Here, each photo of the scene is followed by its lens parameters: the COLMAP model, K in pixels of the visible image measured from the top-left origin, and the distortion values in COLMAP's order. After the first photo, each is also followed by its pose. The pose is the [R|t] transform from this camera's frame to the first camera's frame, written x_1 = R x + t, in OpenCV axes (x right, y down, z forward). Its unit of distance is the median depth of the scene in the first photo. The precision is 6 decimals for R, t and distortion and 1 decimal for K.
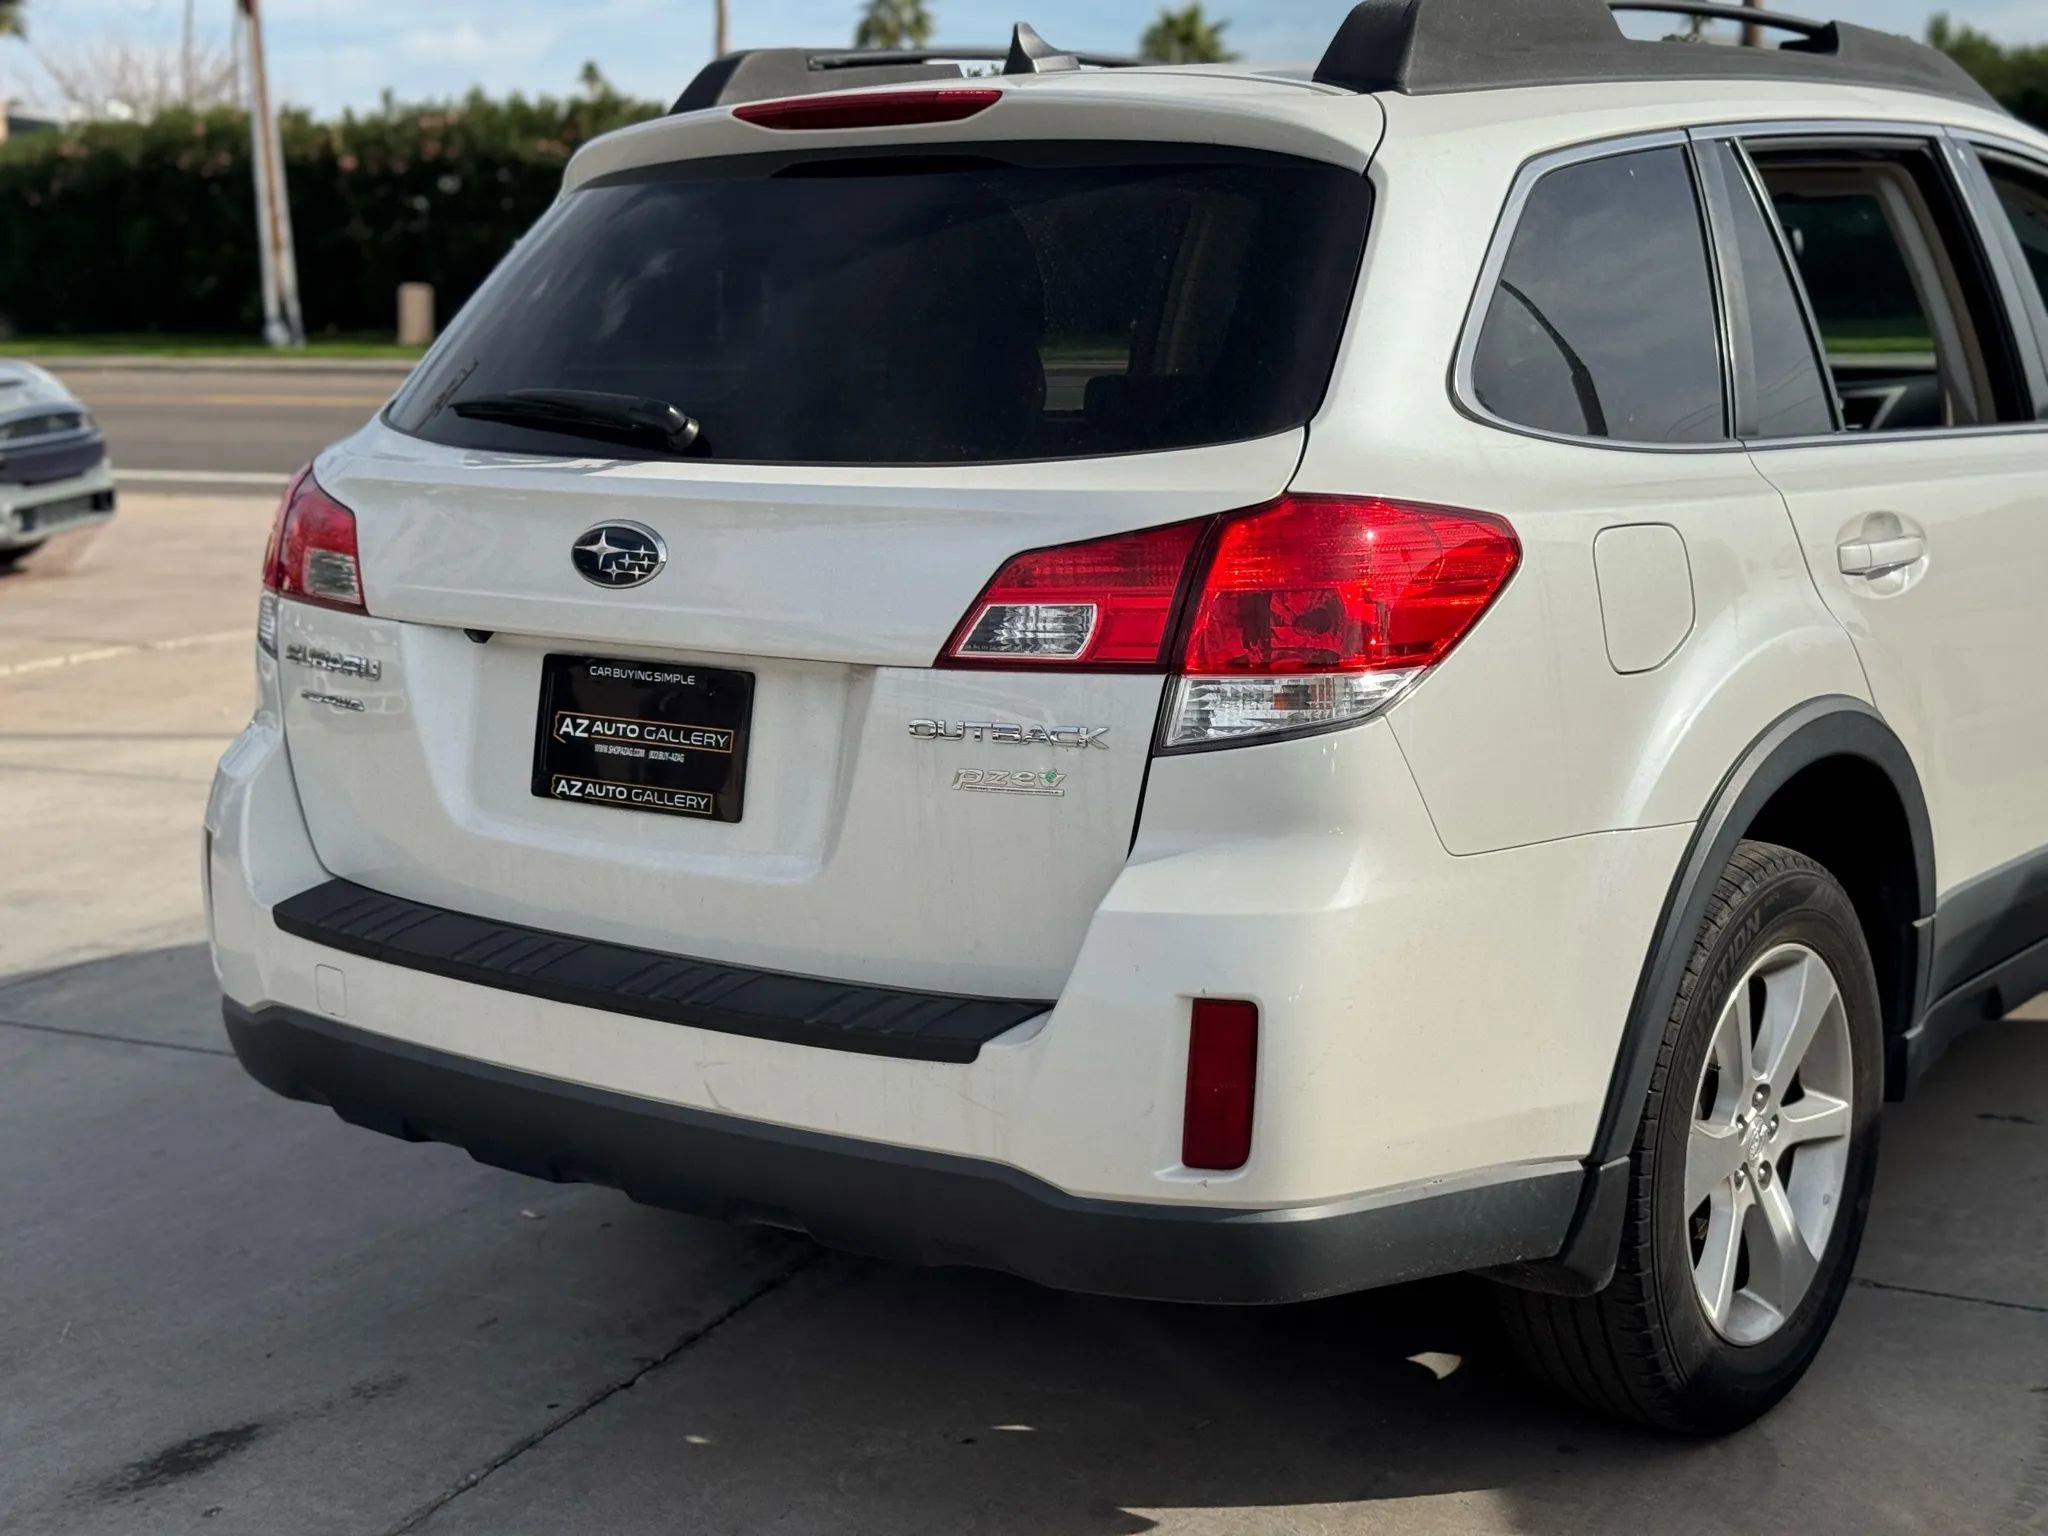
lens RADIAL K [[2838.2, 0, 1017.4], [0, 2838.2, 780.1], [0, 0, 1]] dist [0.175856, -0.334579]
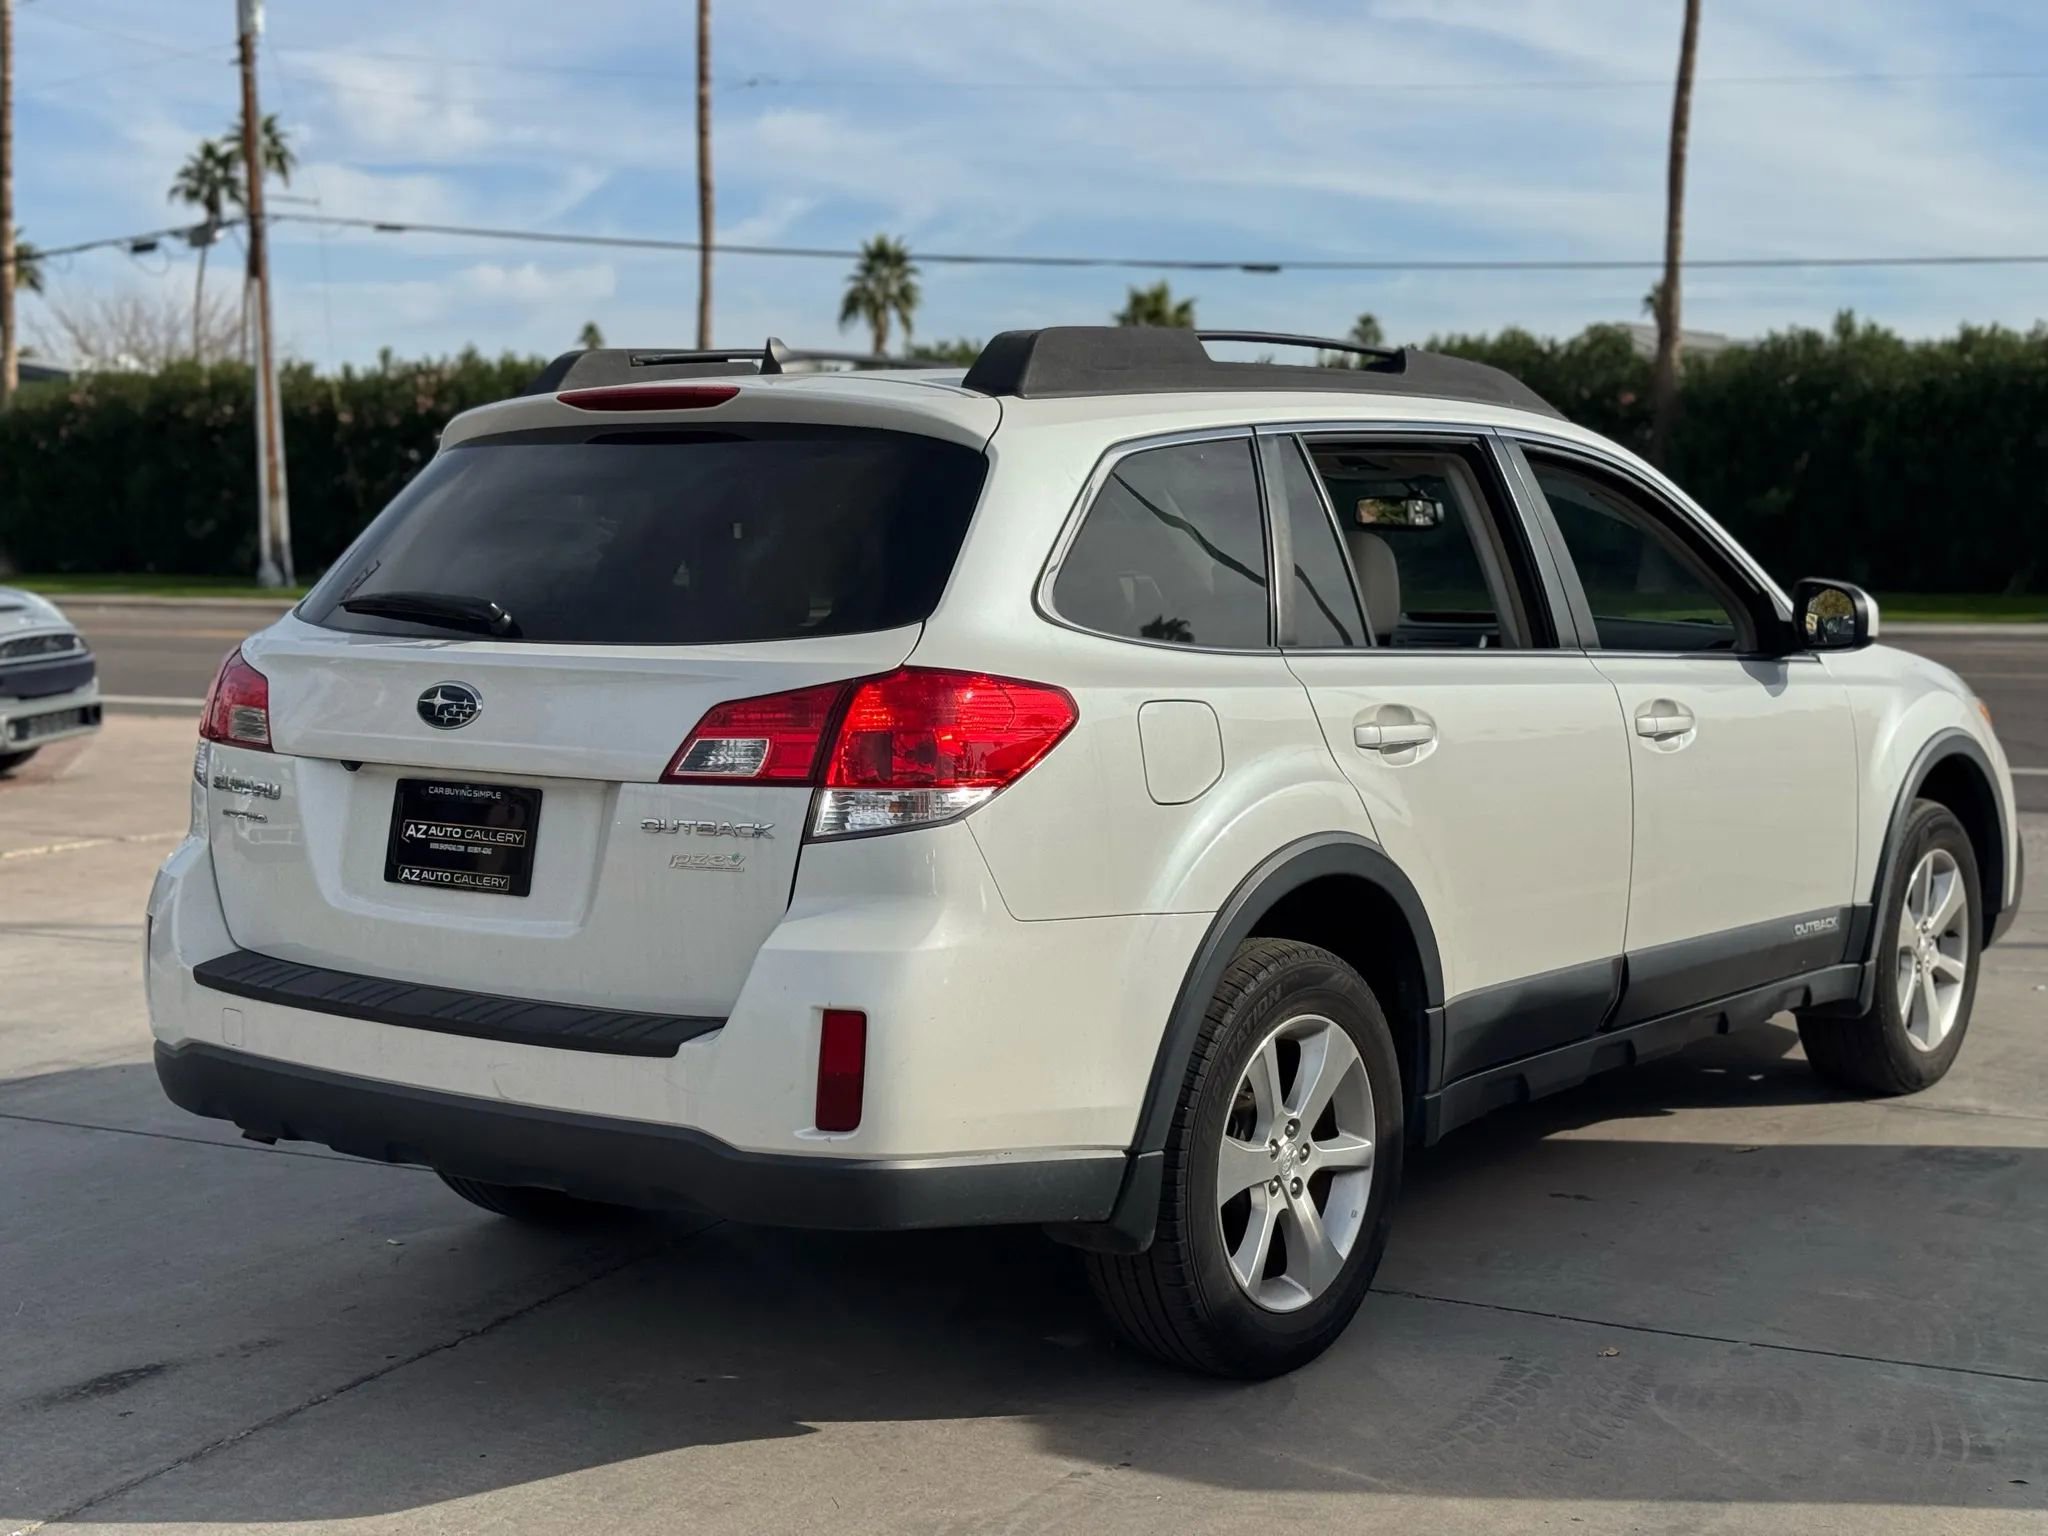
lens RADIAL K [[2838.2, 0, 1017.4], [0, 2838.2, 780.1], [0, 0, 1]] dist [0.175856, -0.334579]
pose [[0.999780, 0.020504, 0.004456, 0.128922], [-0.020026, 0.995818, -0.089132, 0.074418], [-0.006265, 0.089024, 0.996010, -0.383247]]
